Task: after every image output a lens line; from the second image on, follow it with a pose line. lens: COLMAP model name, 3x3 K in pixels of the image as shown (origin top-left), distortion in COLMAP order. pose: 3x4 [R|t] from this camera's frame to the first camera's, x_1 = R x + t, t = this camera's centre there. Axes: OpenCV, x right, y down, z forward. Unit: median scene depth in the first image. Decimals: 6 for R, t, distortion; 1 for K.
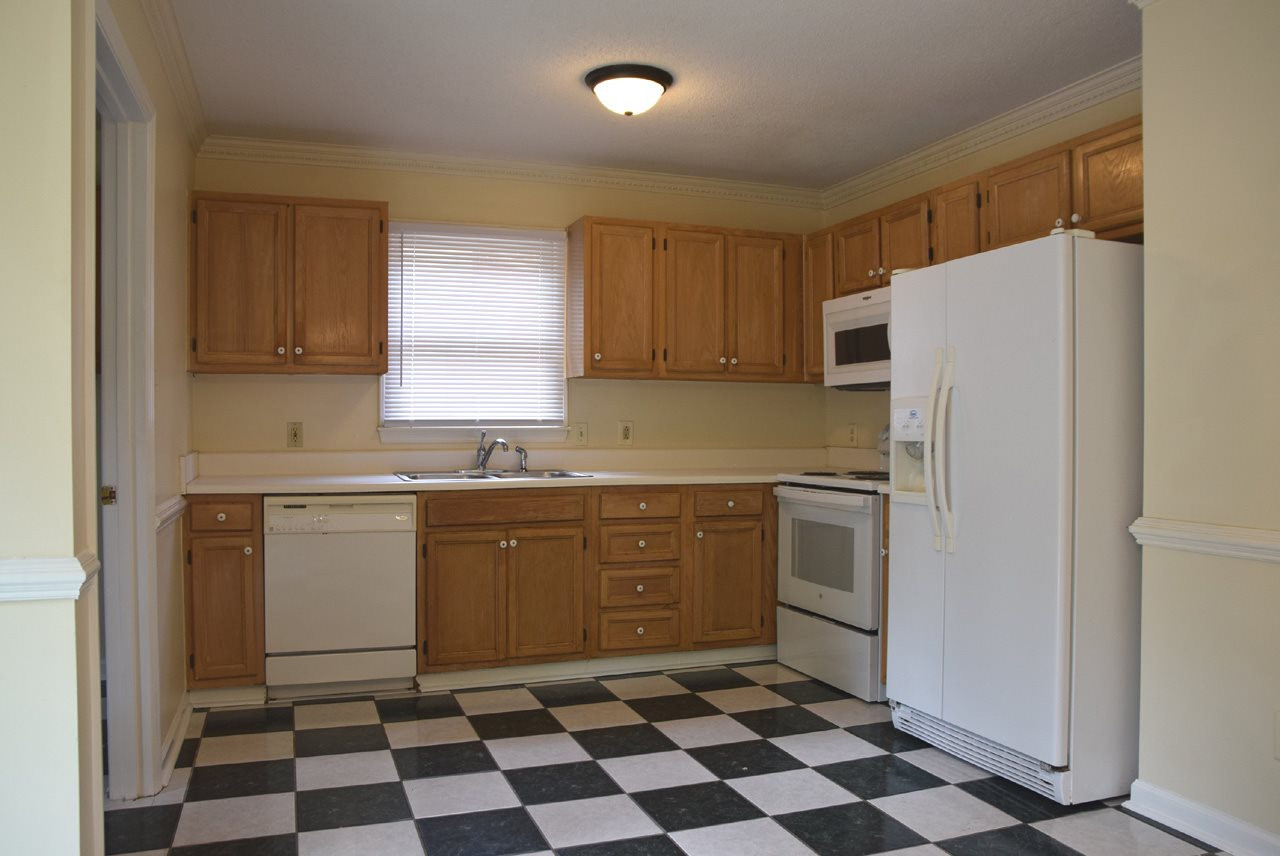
lens RADIAL K [[966.4, 0, 616.3], [0, 966.4, 433.6], [0, 0, 1]] dist [-0.139869, 0.118476]
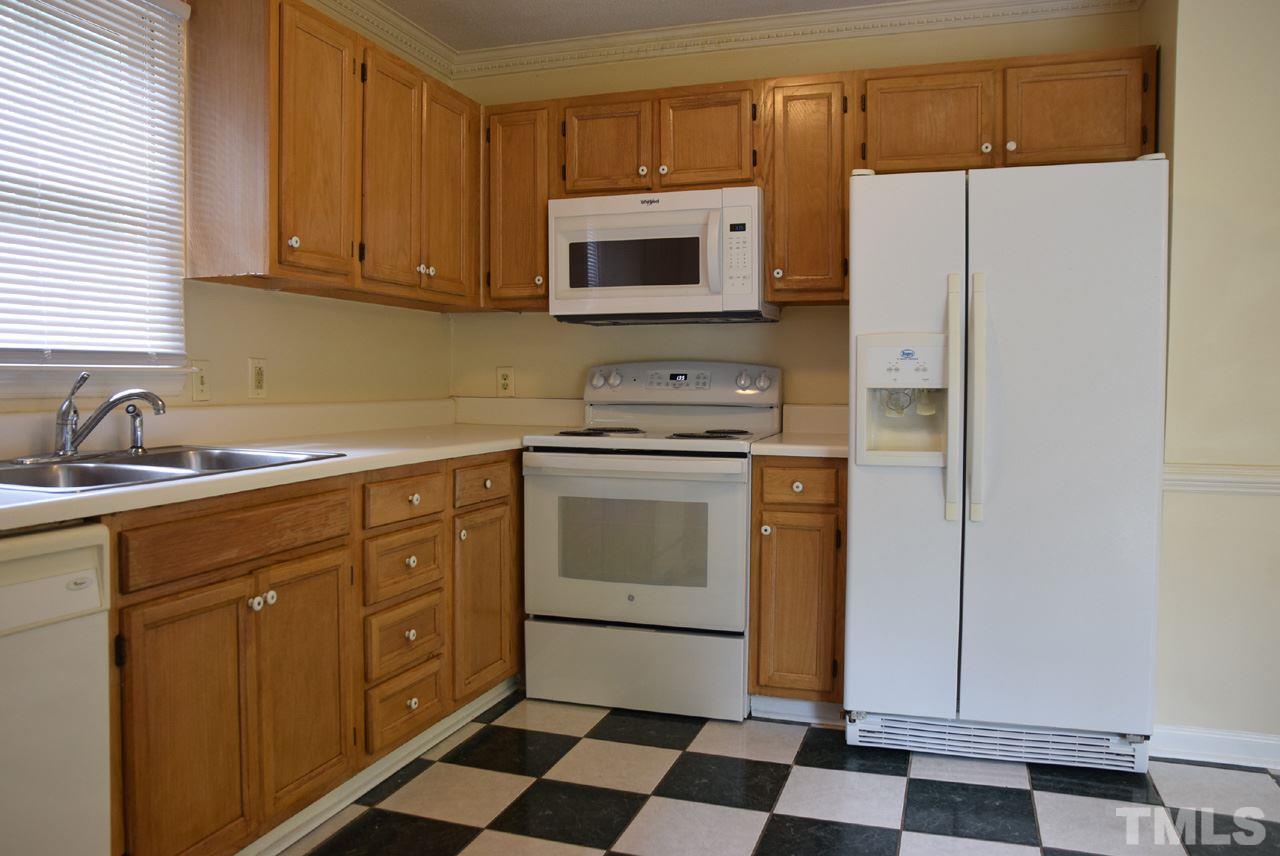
lens RADIAL K [[966.4, 0, 616.3], [0, 966.4, 433.6], [0, 0, 1]] dist [-0.139869, 0.118476]
pose [[0.619116, -0.042476, 0.784150, -0.360726], [0.000935, 0.998575, 0.053353, 0.002617], [-0.785299, -0.032298, 0.618274, 0.532627]]
